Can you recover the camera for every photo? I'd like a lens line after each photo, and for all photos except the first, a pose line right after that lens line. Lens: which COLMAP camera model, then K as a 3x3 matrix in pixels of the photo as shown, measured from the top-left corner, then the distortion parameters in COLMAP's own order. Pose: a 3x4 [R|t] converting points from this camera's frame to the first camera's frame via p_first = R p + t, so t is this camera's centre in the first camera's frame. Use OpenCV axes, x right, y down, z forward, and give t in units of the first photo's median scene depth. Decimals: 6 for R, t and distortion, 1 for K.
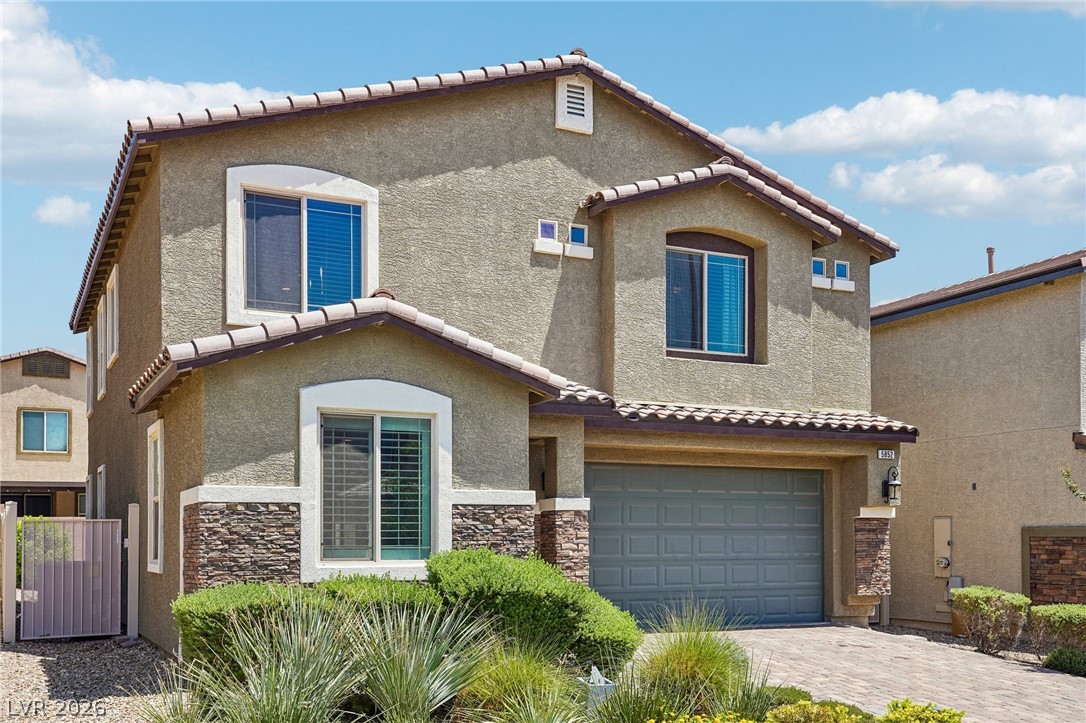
lens RADIAL K [[1083.6, 0, 548.1], [0, 1083.6, 397.1], [0, 0, 1]] dist [0.012554, 0.007355]
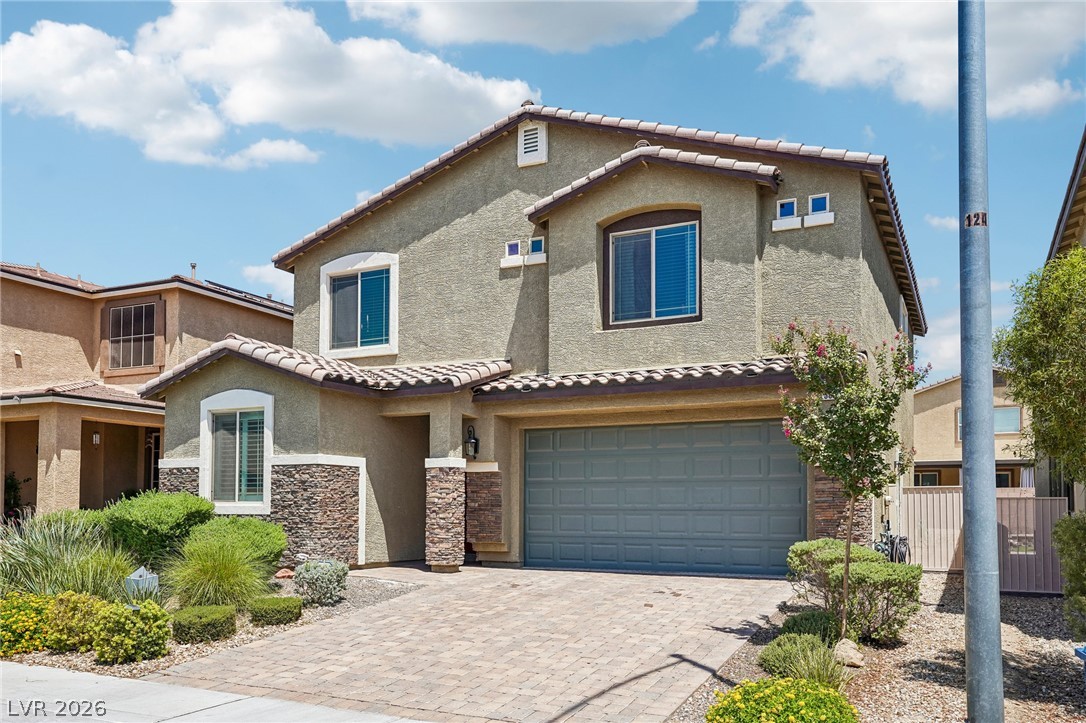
lens RADIAL K [[839.2, 0, 568.2], [0, 839.2, 376.7], [0, 0, 1]] dist [-0.019930, 0.000391]
pose [[0.619313, -0.117564, -0.776293, 0.778518], [0.098155, 0.992562, -0.072010, 0.071866], [0.778985, -0.031601, 0.626246, 0.421703]]
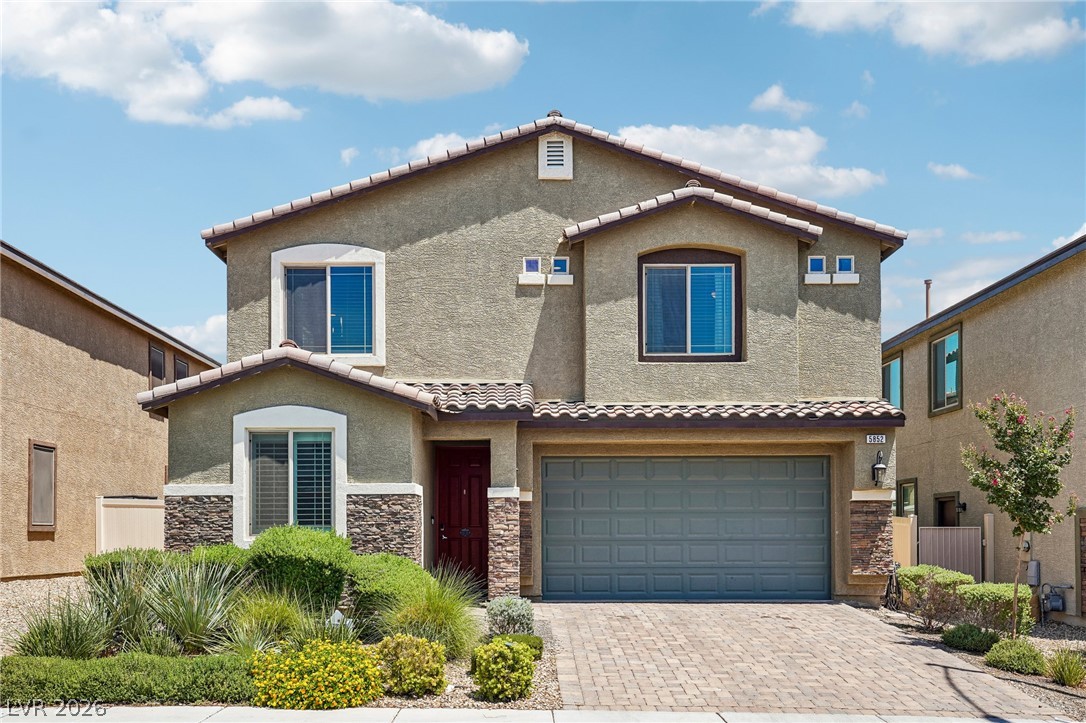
lens RADIAL K [[1081.0, 0, 543.0], [0, 1081.0, 361.5], [0, 0, 1]] dist [0.016496, 0.007760]
pose [[0.901346, -0.068320, -0.427677, 0.511789], [0.058128, 0.997628, -0.036862, -0.001797], [0.429181, 0.008365, 0.903180, -0.080811]]
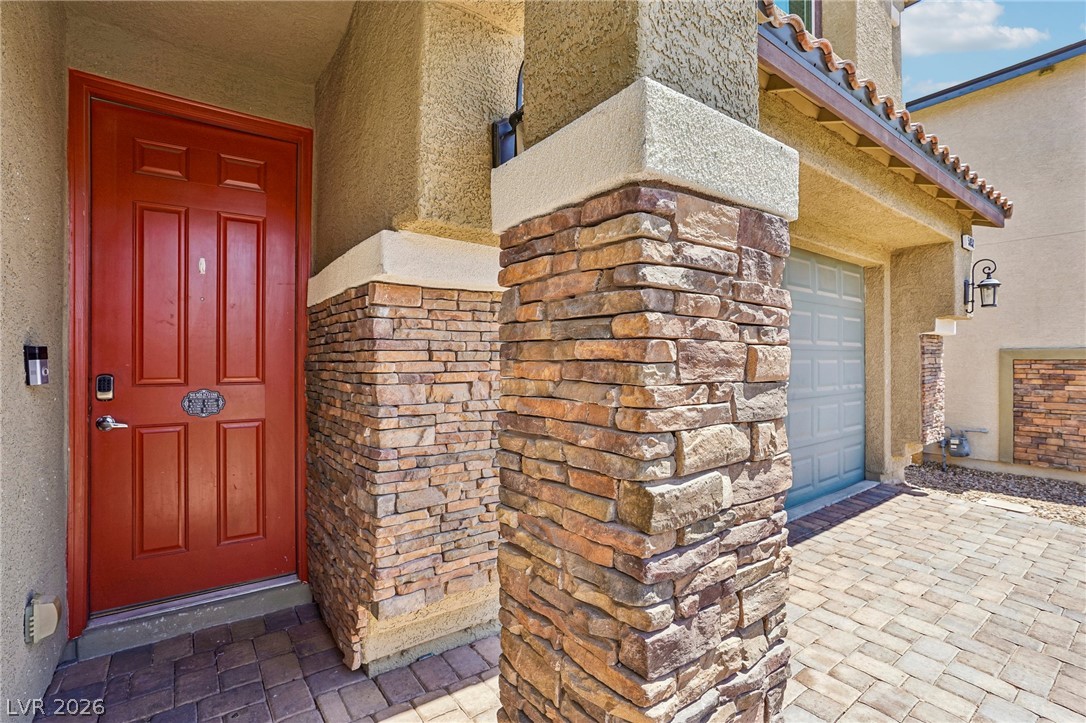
lens RADIAL K [[498.0, 0, 542.0], [0, 498.0, 358.9], [0, 0, 1]] dist [-0.069739, 0.024520]
pose [[0.981502, -0.004794, 0.191394, -0.013264], [-0.018916, 0.992367, 0.121860, 0.100719], [-0.190517, -0.123226, 0.973919, 0.798676]]
